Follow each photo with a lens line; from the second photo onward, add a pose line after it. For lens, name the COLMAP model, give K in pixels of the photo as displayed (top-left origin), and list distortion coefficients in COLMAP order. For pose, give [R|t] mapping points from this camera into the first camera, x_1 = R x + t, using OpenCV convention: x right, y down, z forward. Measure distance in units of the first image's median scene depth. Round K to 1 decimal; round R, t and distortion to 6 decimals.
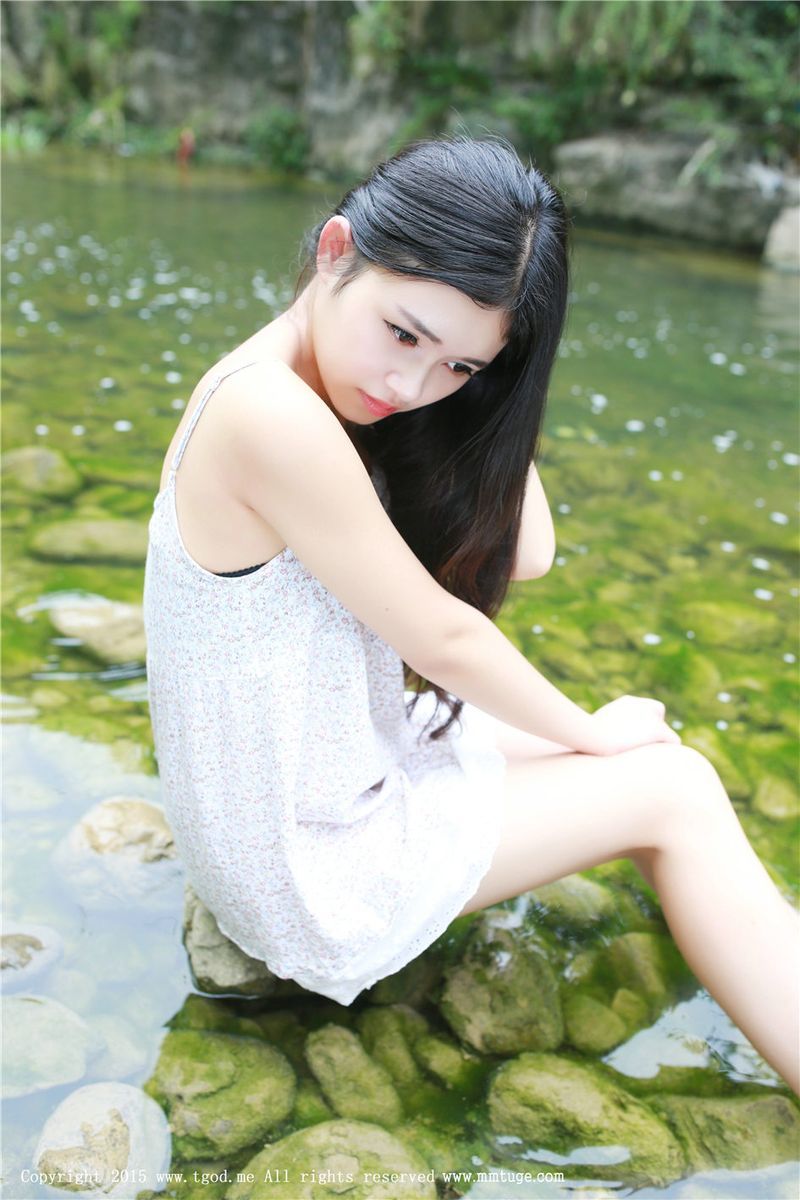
lens RADIAL K [[1166.4, 0, 400.0], [0, 1166.4, 600.0], [0, 0, 1]] dist [-0.059933, 0.082820]
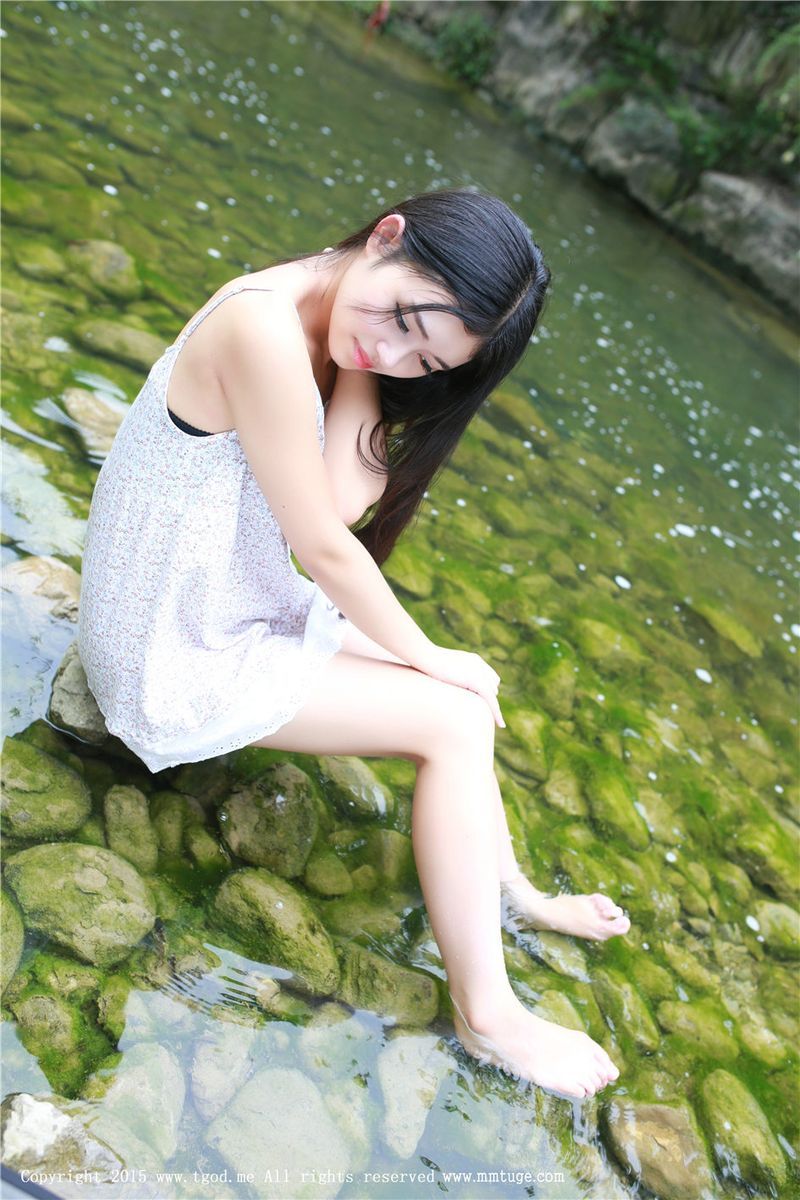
lens RADIAL K [[1166.4, 0, 400.0], [0, 1166.4, 600.0], [0, 0, 1]] dist [-0.059933, 0.082820]
pose [[0.912413, 0.408497, 0.025177, 0.092628], [-0.409244, 0.909900, 0.067829, -0.027083], [0.004800, -0.072192, 0.997379, -0.259484]]
